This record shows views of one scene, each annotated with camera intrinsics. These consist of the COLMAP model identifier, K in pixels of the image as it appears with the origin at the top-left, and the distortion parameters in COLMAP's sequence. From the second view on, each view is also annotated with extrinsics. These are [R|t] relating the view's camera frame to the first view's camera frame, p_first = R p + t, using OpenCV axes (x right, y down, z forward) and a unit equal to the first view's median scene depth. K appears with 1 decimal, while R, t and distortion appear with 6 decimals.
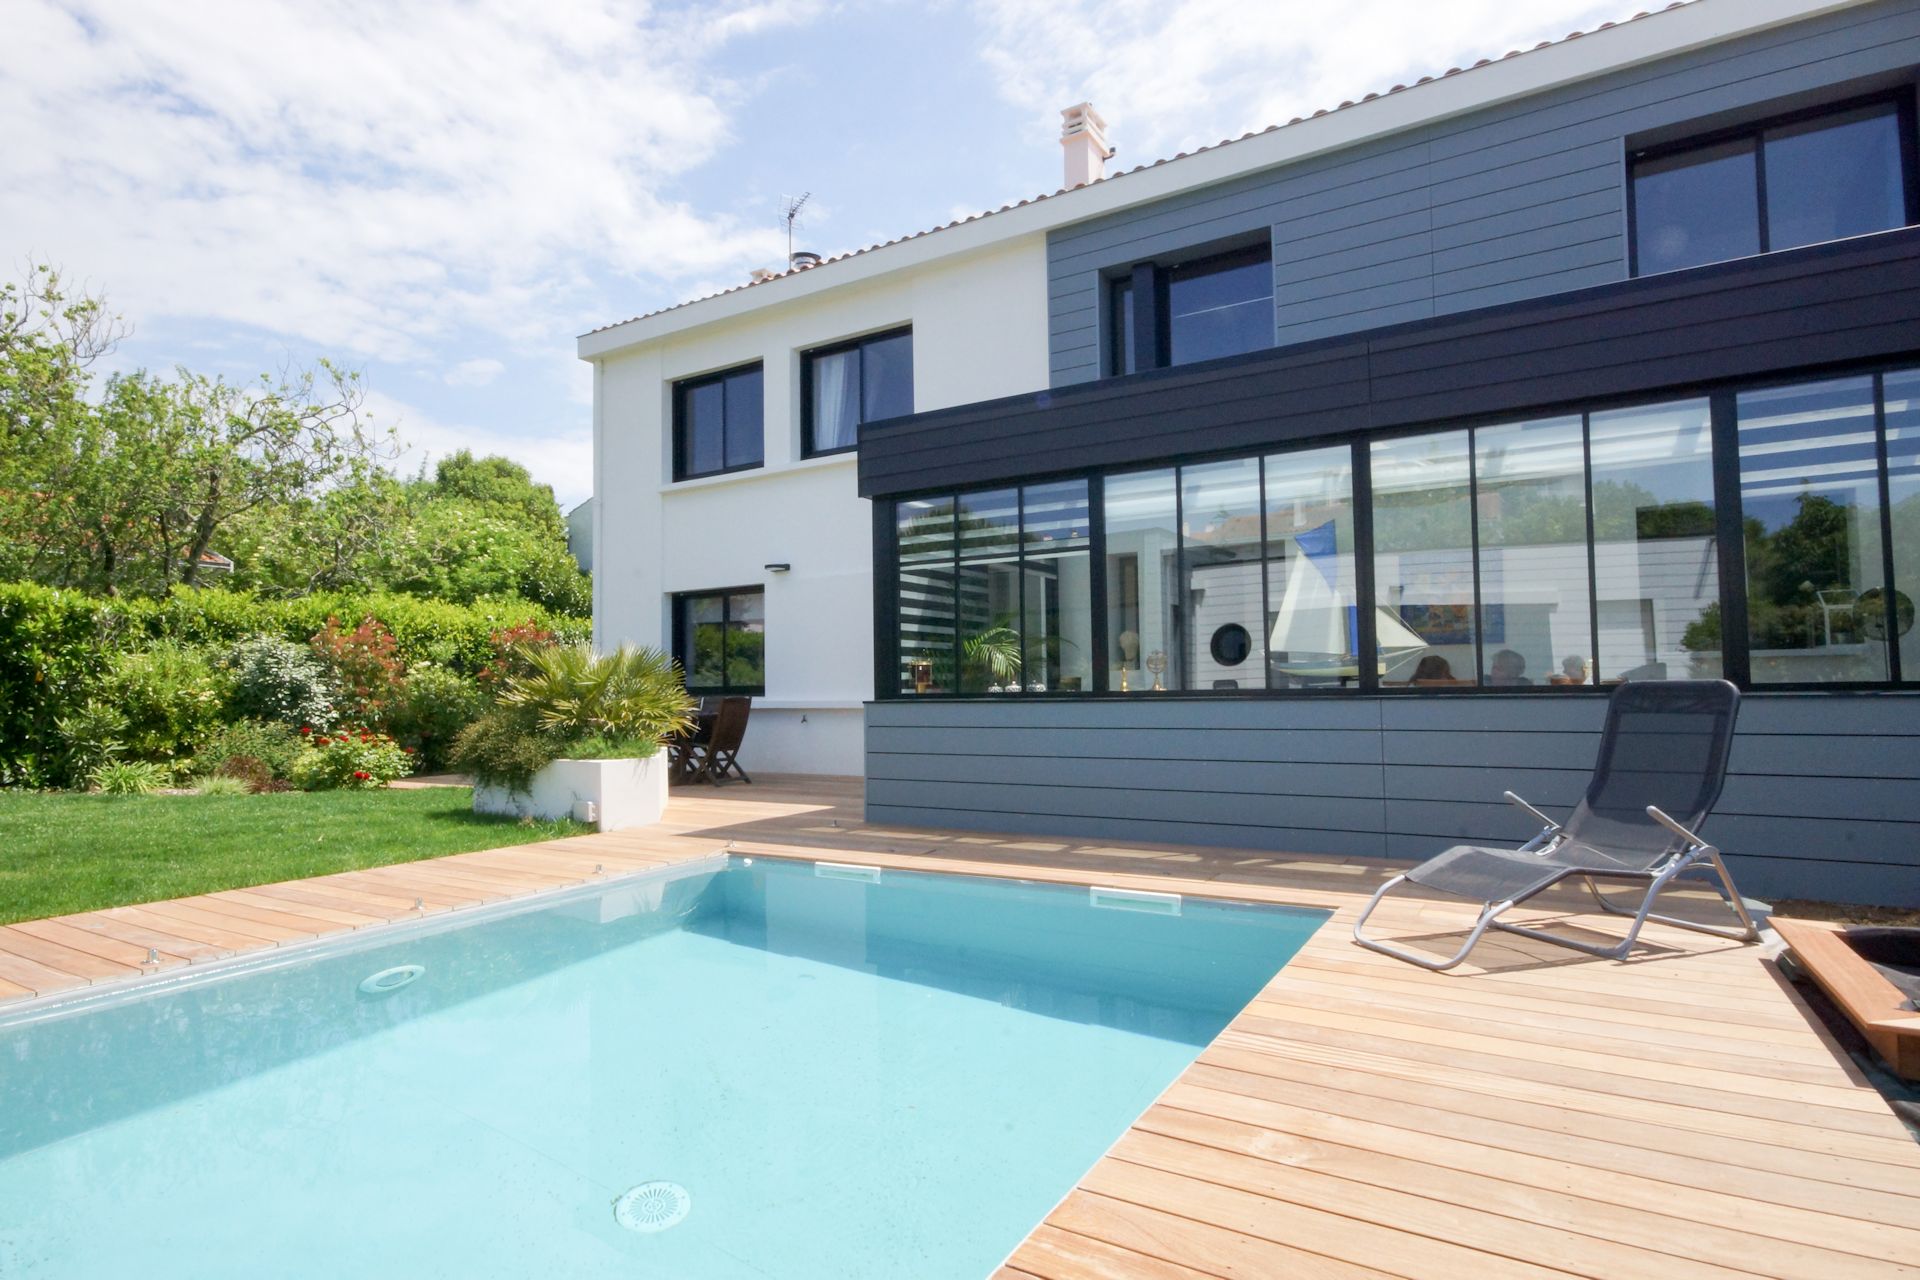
lens RADIAL K [[981.2, 0, 960.6], [0, 981.2, 644.4], [0, 0, 1]] dist [-0.018890, 0.000426]
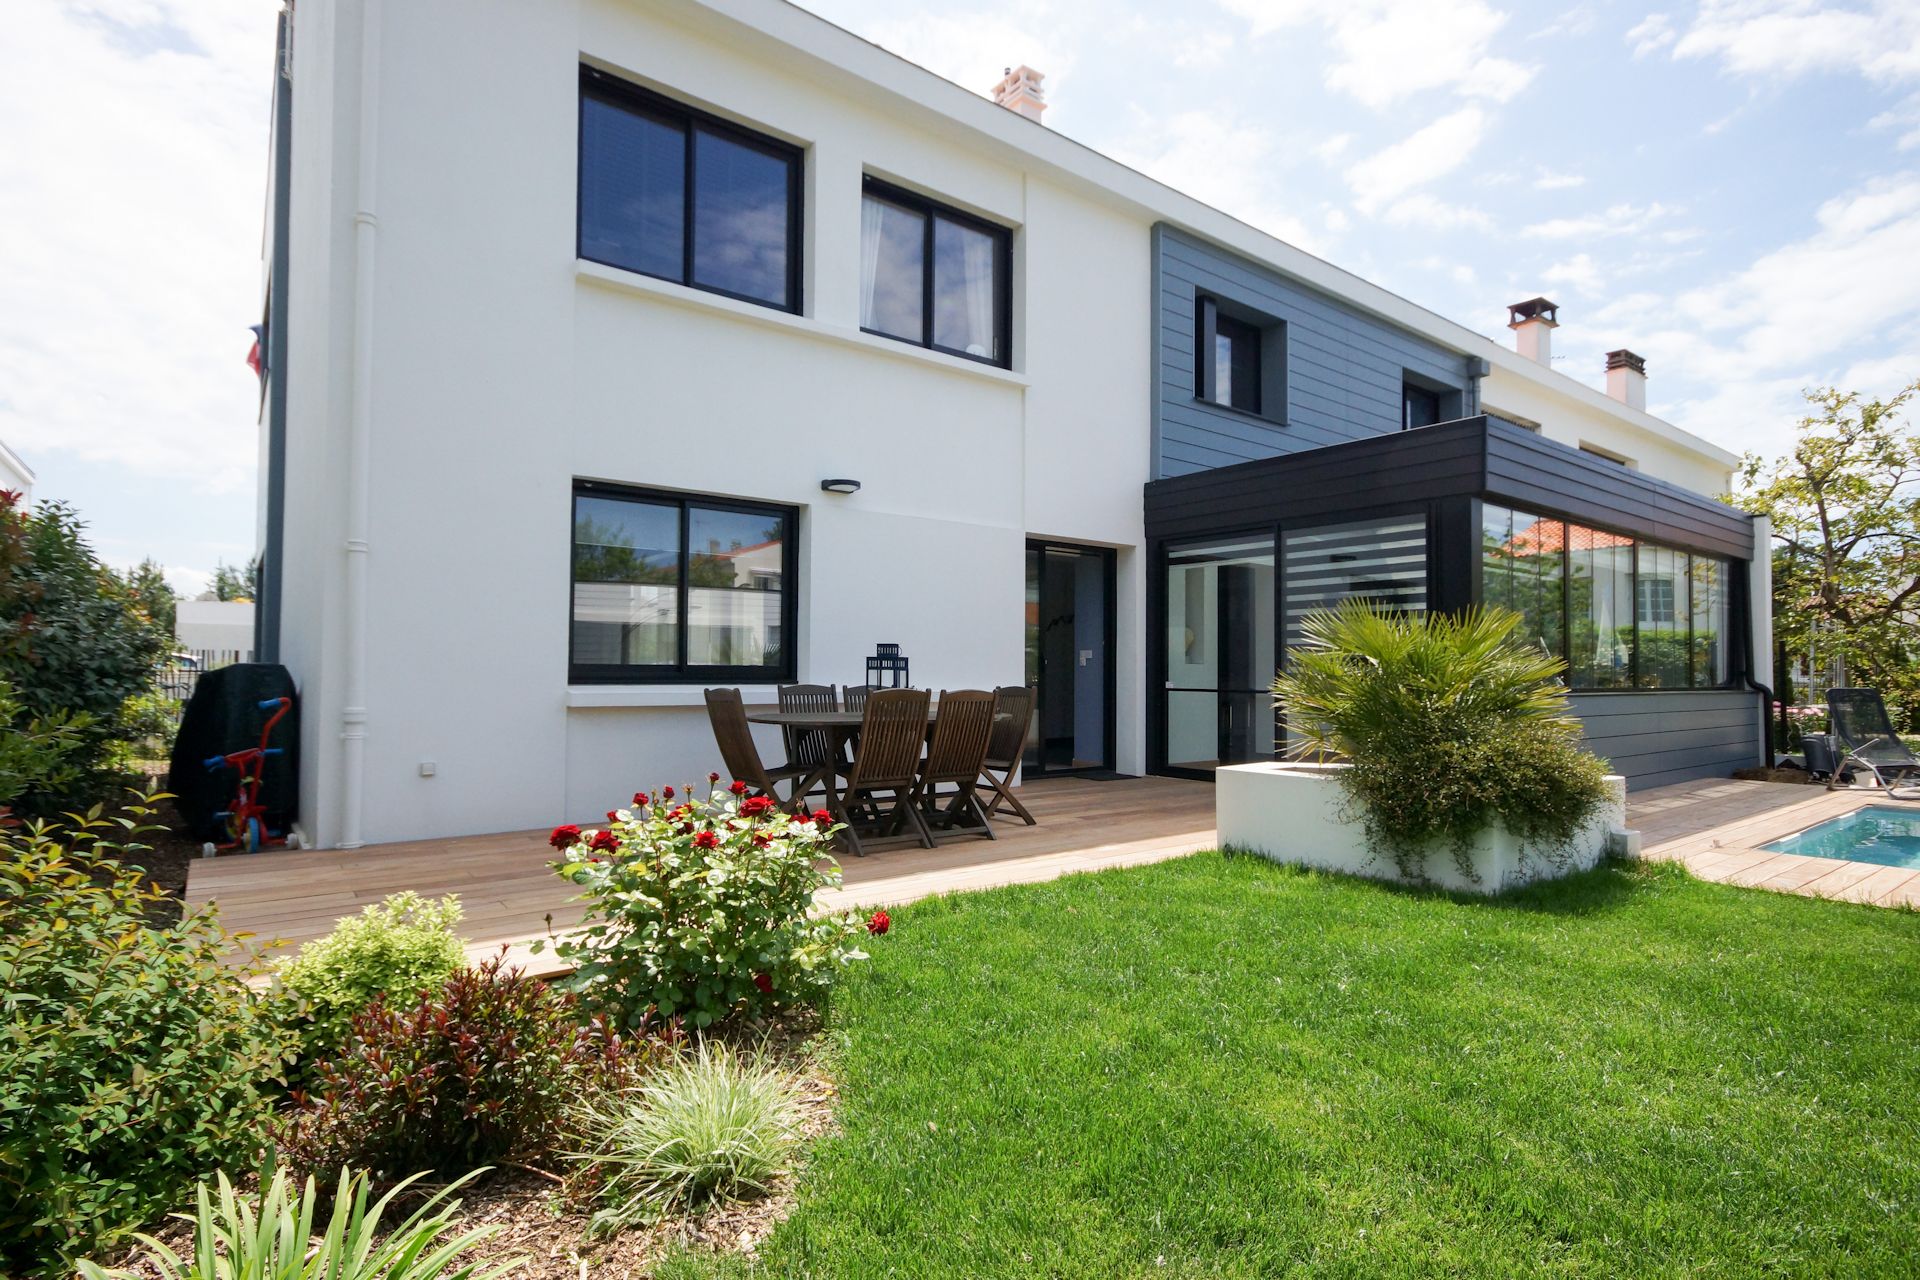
lens RADIAL K [[981.2, 0, 957.1], [0, 981.2, 637.7], [0, 0, 1]] dist [-0.018890, 0.000426]
pose [[0.351154, 0.044622, 0.935254, -0.907594], [-0.054271, 0.998154, -0.027246, 0.039027], [-0.934743, -0.041190, 0.352928, 0.840458]]
